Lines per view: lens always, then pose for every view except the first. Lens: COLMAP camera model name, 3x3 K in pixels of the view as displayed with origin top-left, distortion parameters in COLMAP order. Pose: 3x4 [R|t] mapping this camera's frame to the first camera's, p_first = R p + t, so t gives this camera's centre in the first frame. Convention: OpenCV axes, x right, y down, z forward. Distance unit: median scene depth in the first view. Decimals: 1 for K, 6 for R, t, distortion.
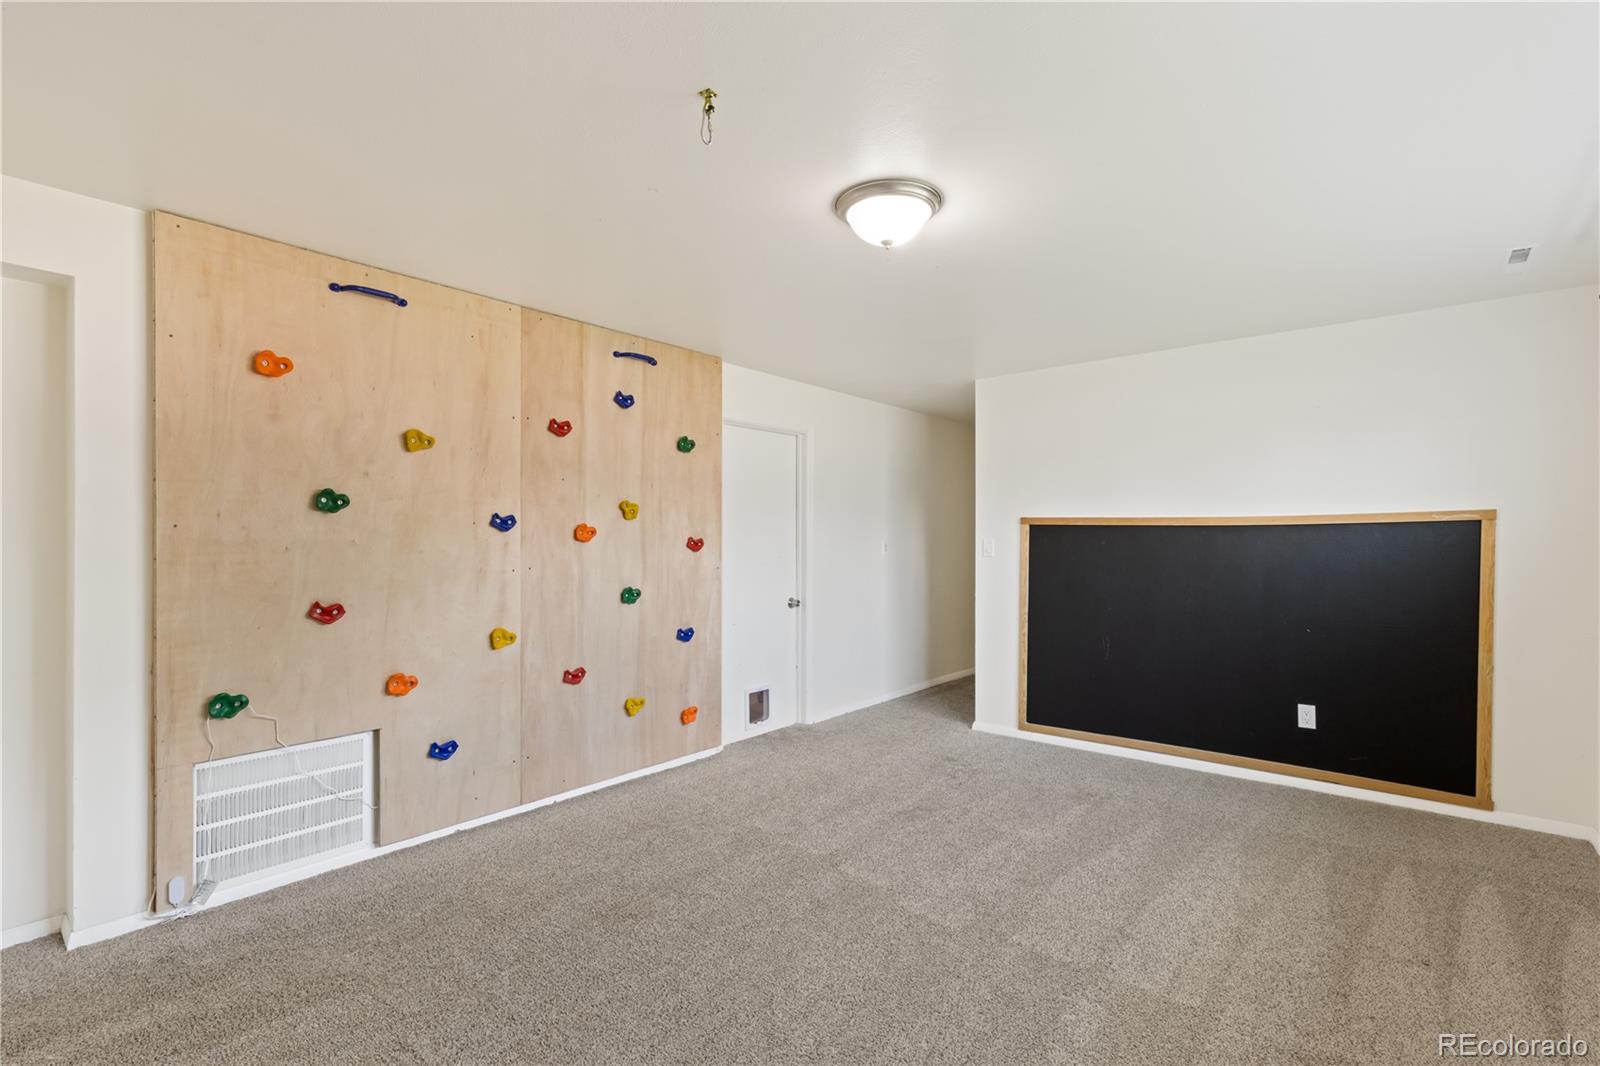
lens RADIAL K [[737.4, 0, 804.8], [0, 737.4, 526.8], [0, 0, 1]] dist [0.000752, -0.000312]
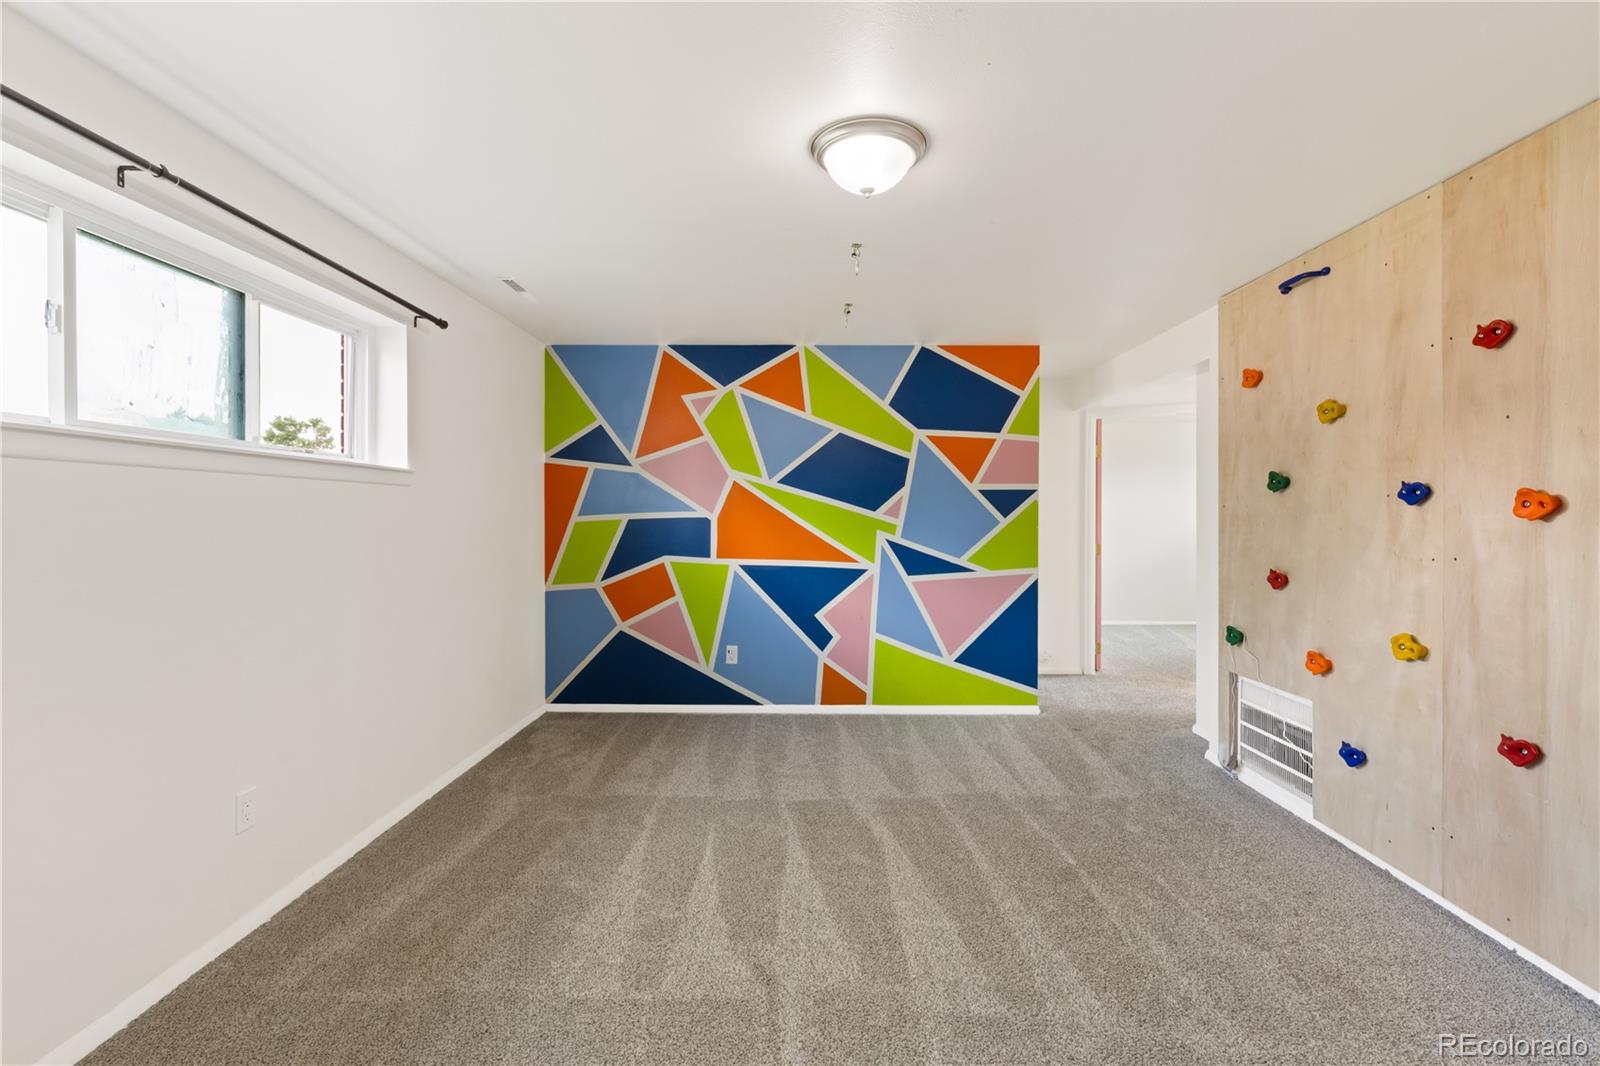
lens RADIAL K [[737.4, 0, 804.8], [0, 737.4, 526.8], [0, 0, 1]] dist [0.000752, -0.000312]
pose [[-0.784393, 0.004014, -0.620251, 0.556061], [0.001542, 0.999989, 0.004522, 0.024463], [0.620262, 0.002591, -0.784390, 1.258560]]
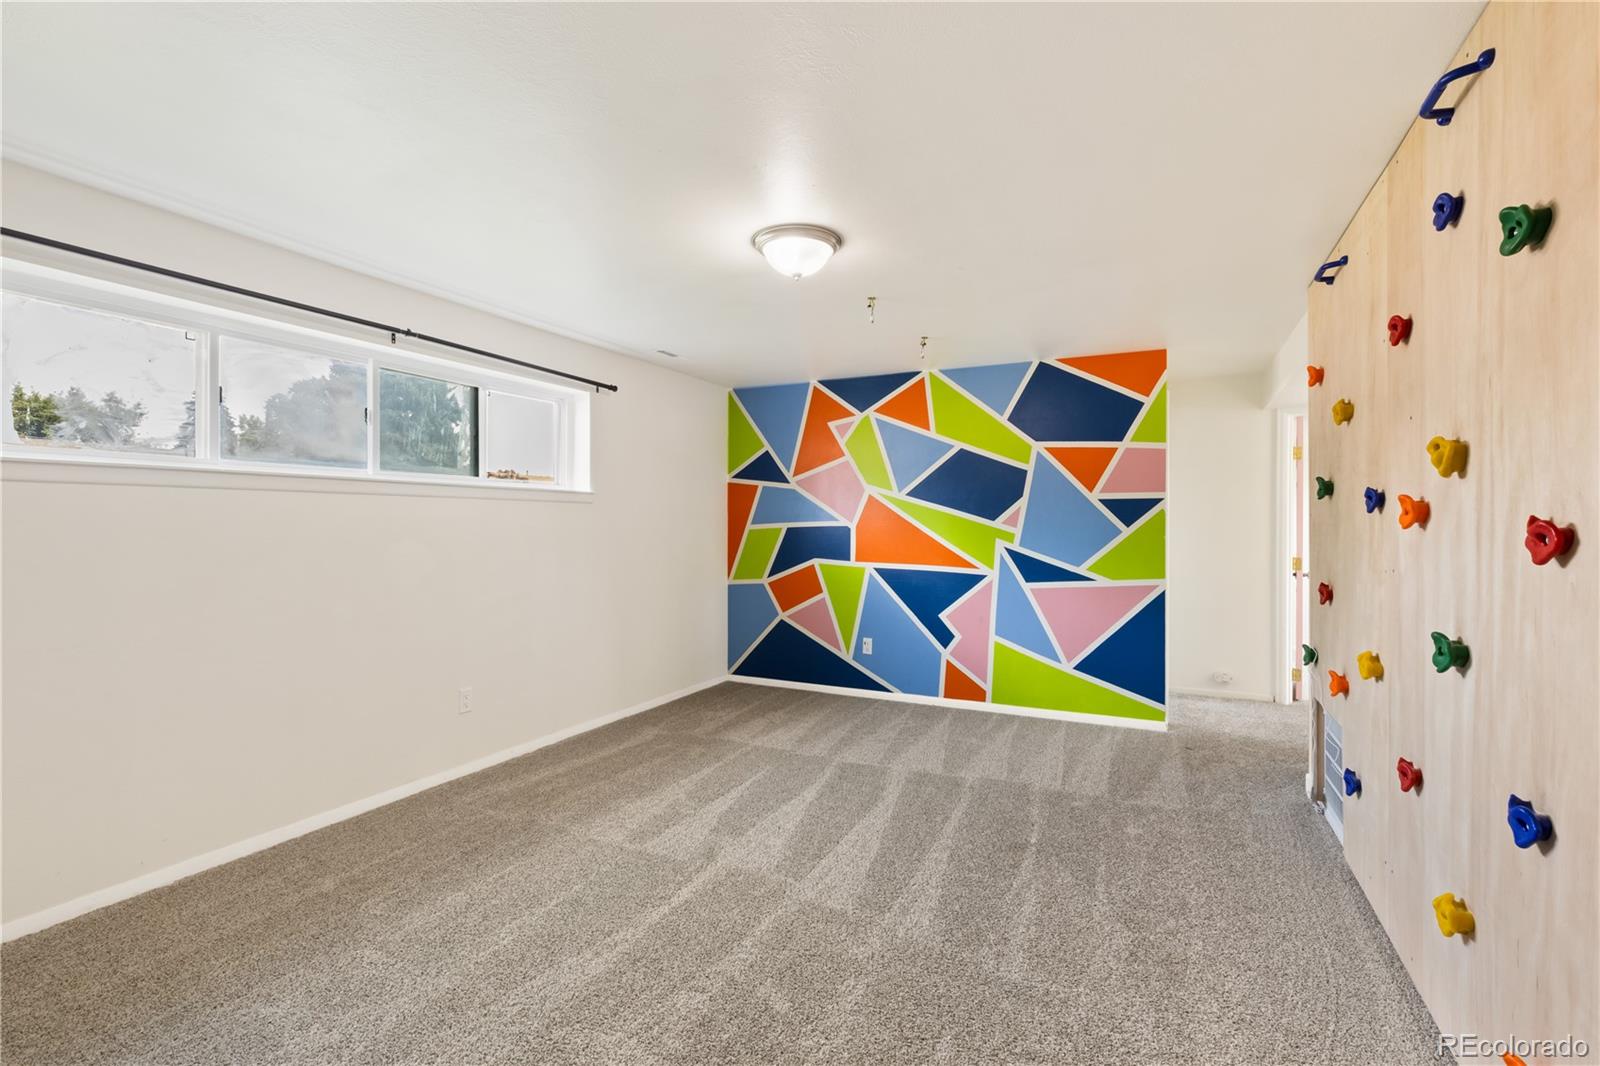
lens RADIAL K [[741.6, 0, 800.0], [0, 741.6, 533.0], [0, 0, 1]] dist [0.000158, -0.000206]
pose [[-0.976817, -0.005961, -0.213992, 0.280736], [-0.005898, 0.999982, -0.000936, 0.030131], [0.213994, 0.000347, -0.976835, 1.627705]]
